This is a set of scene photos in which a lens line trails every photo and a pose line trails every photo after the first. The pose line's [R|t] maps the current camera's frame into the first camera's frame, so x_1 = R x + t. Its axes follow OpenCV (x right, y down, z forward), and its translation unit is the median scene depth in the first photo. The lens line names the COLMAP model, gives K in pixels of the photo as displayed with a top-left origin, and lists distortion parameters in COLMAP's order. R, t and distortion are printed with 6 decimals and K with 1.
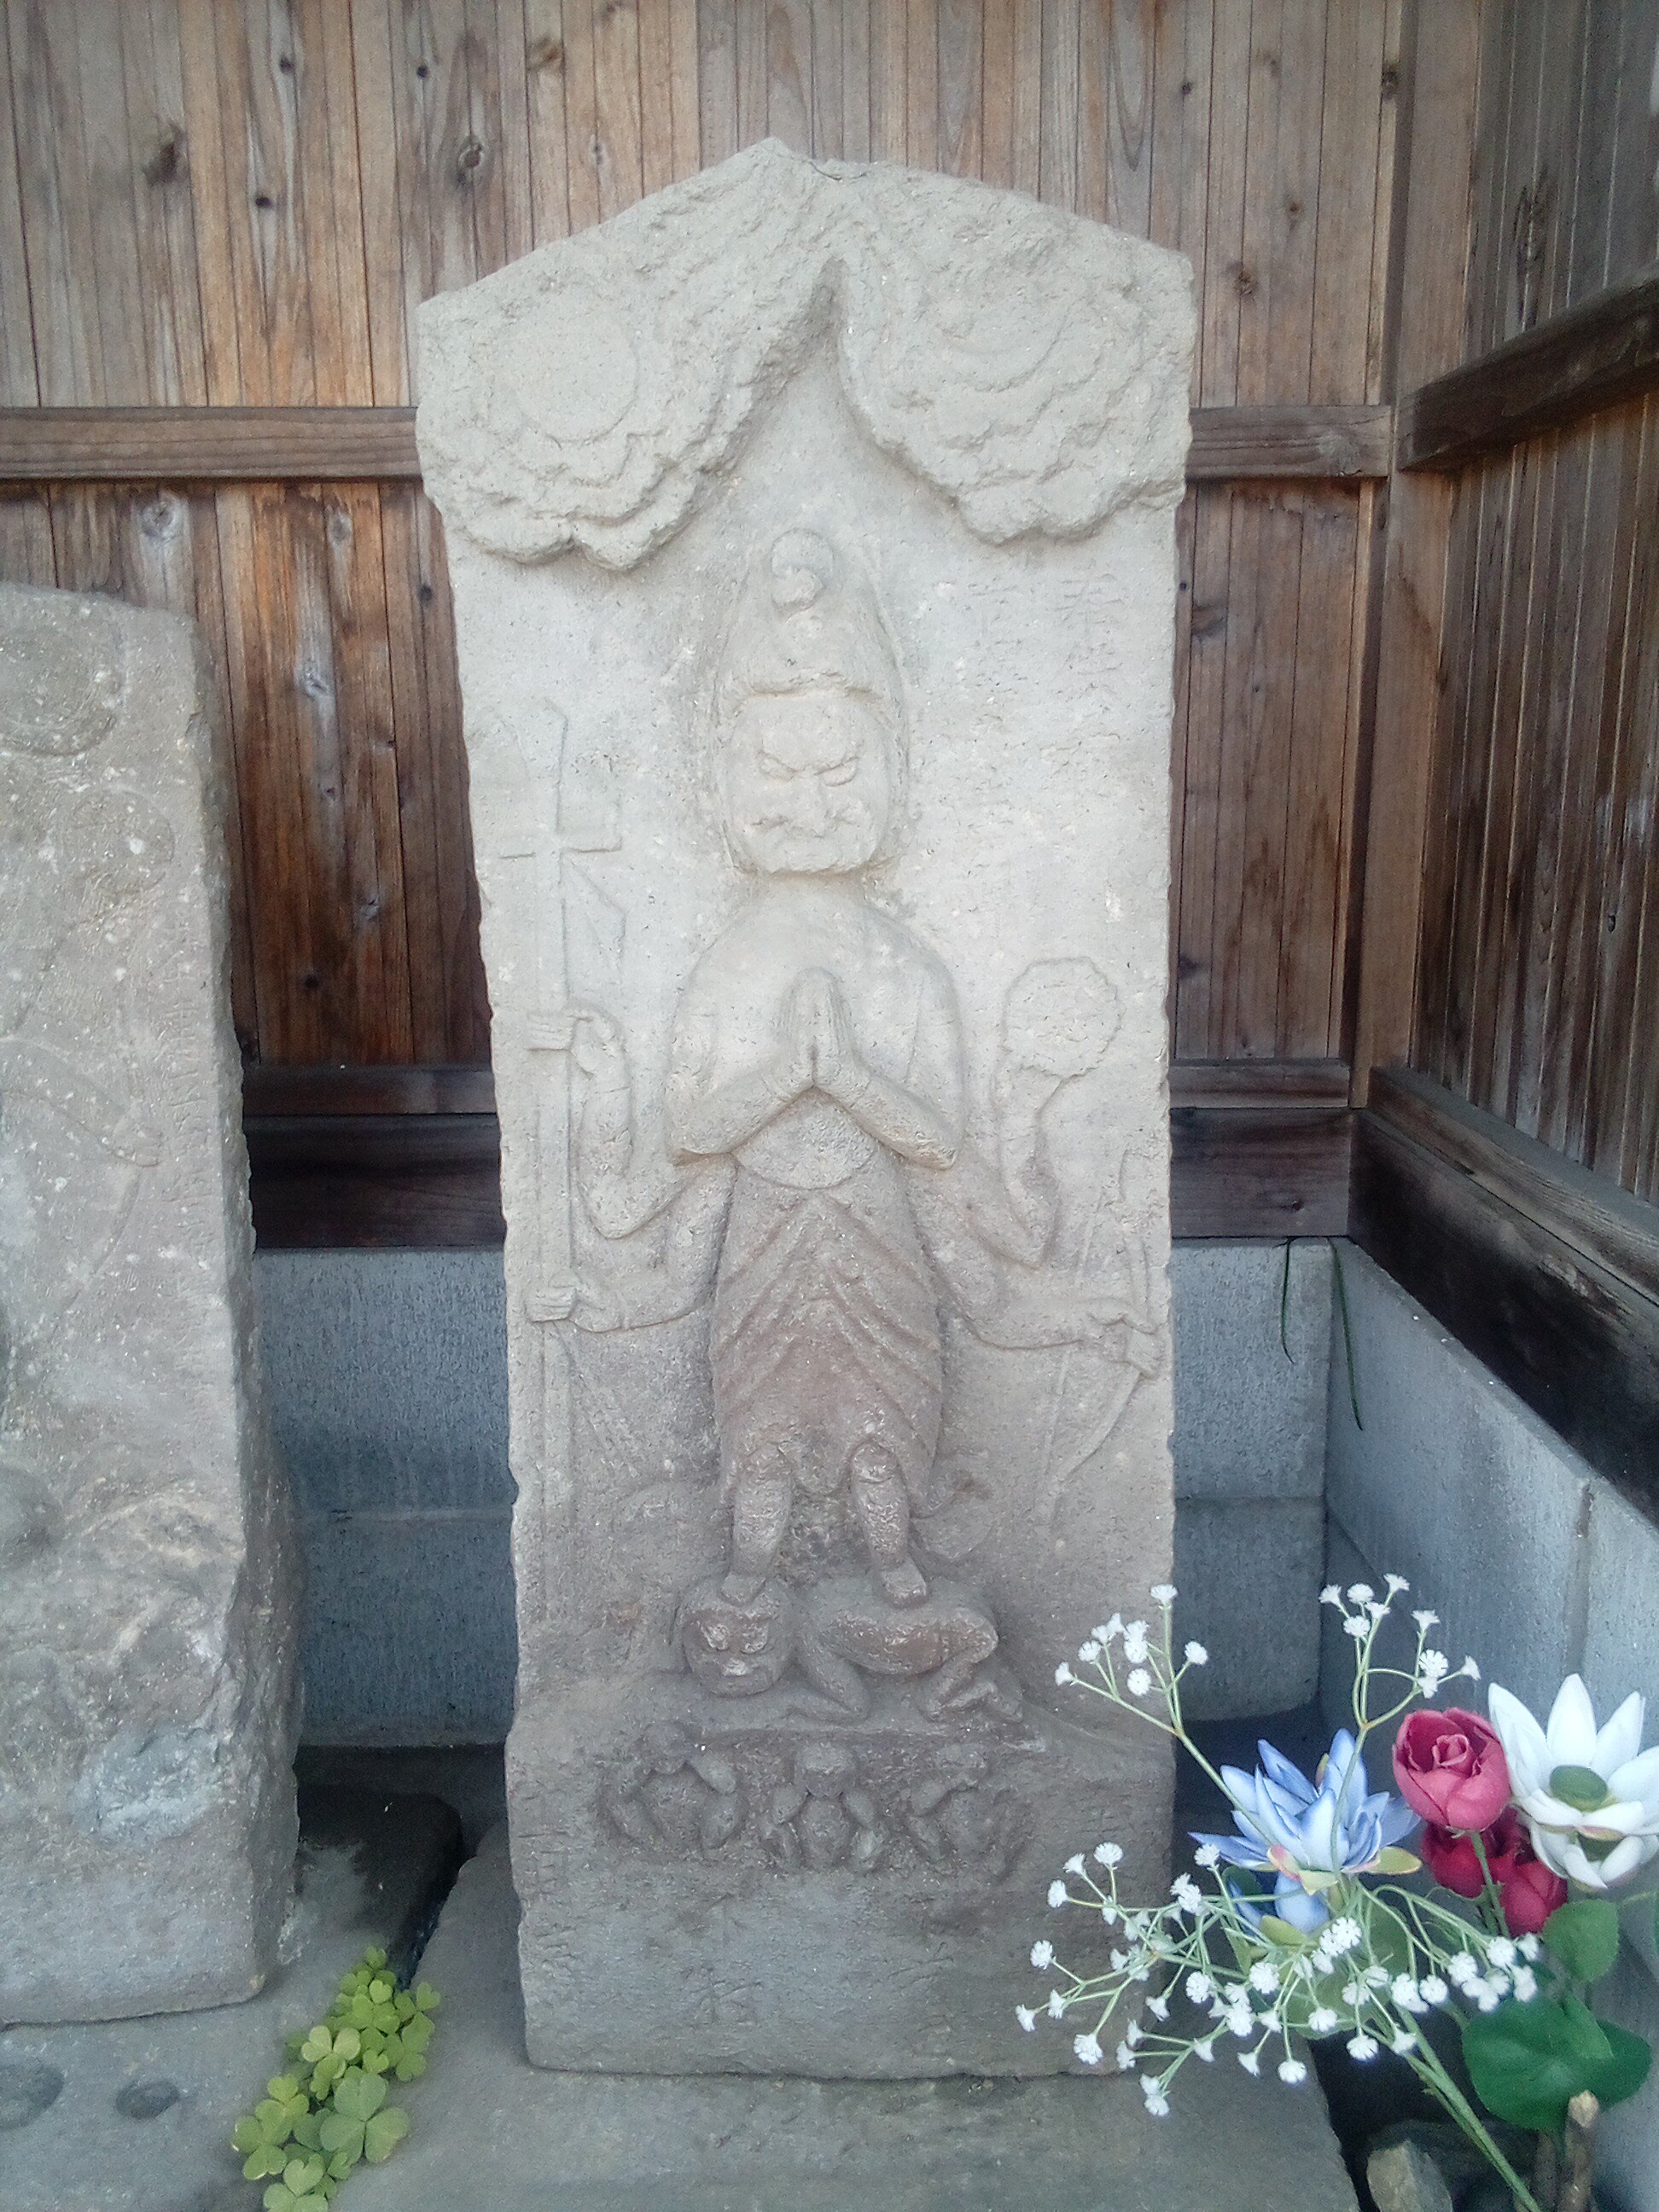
lens RADIAL K [[1877.4, 0, 859.4], [0, 1877.4, 1116.3], [0, 0, 1]] dist [0.048281, -0.068834]
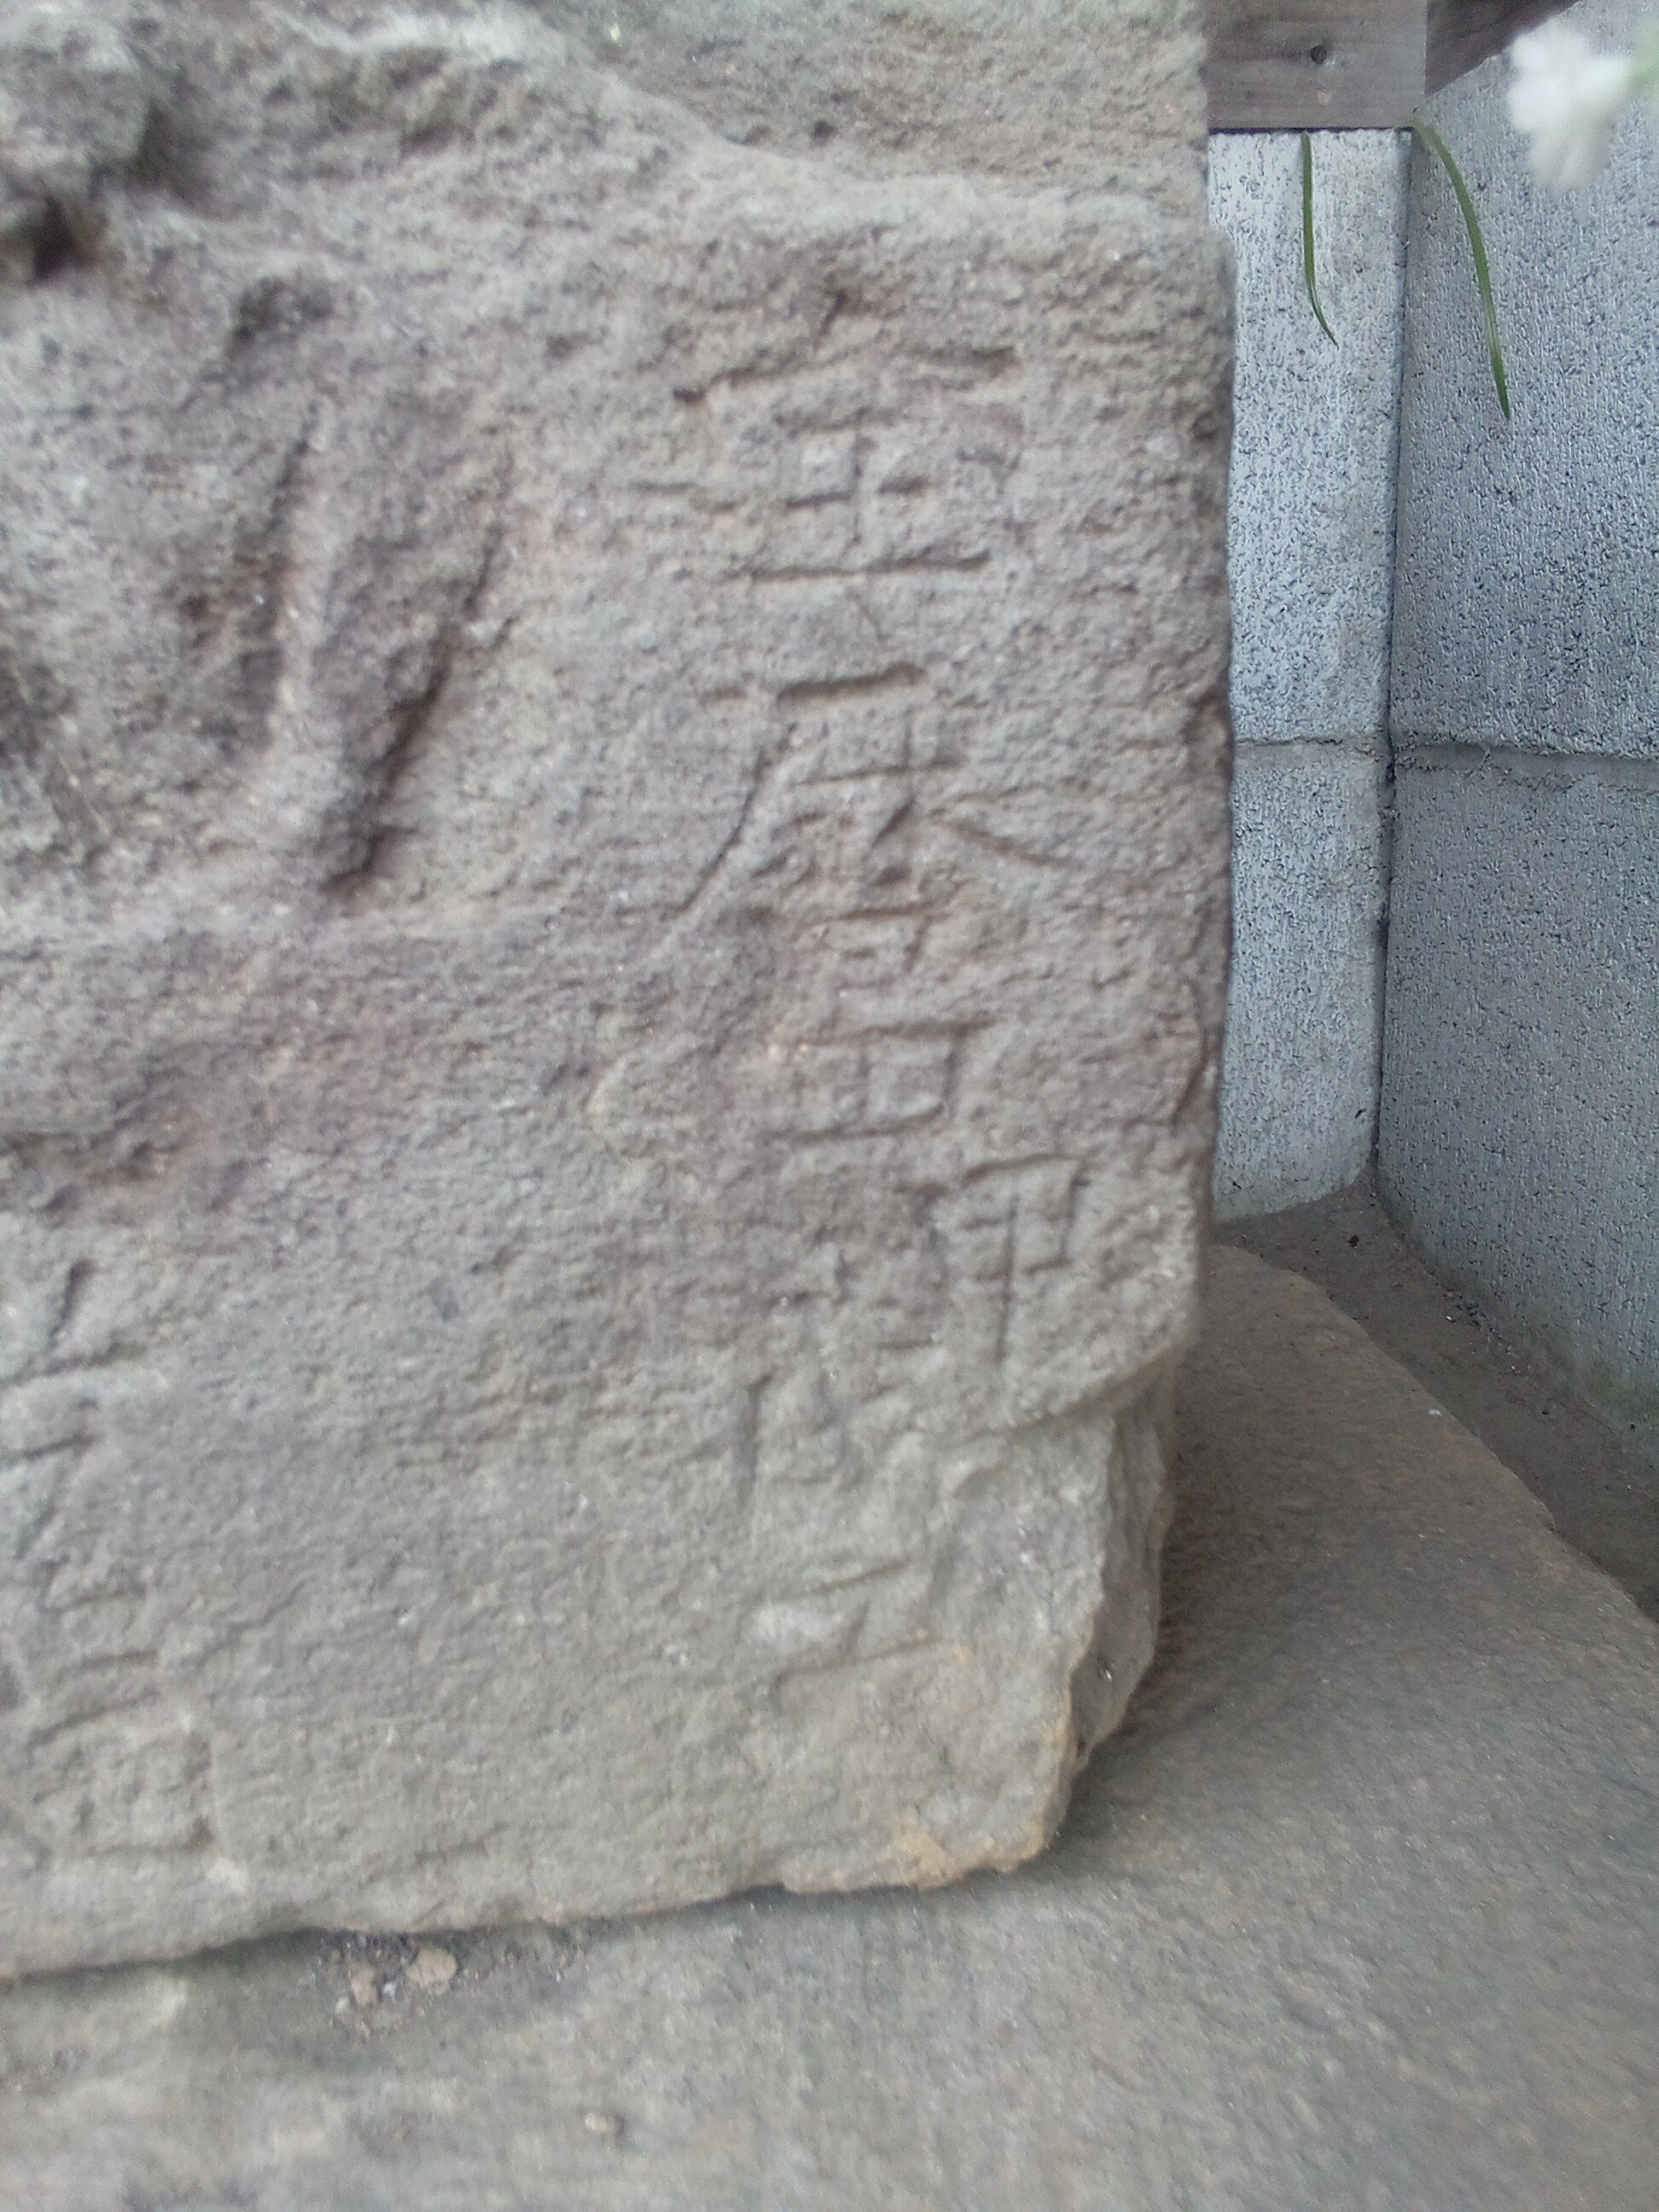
lens RADIAL K [[1868.5, 0, 861.8], [0, 1868.5, 1108.1], [0, 0, 1]] dist [0.083185, -0.149146]
pose [[0.995857, -0.043027, 0.080111, 0.108261], [0.040948, 0.998785, 0.027420, 0.415383], [-0.081194, -0.024026, 0.996409, 0.793785]]
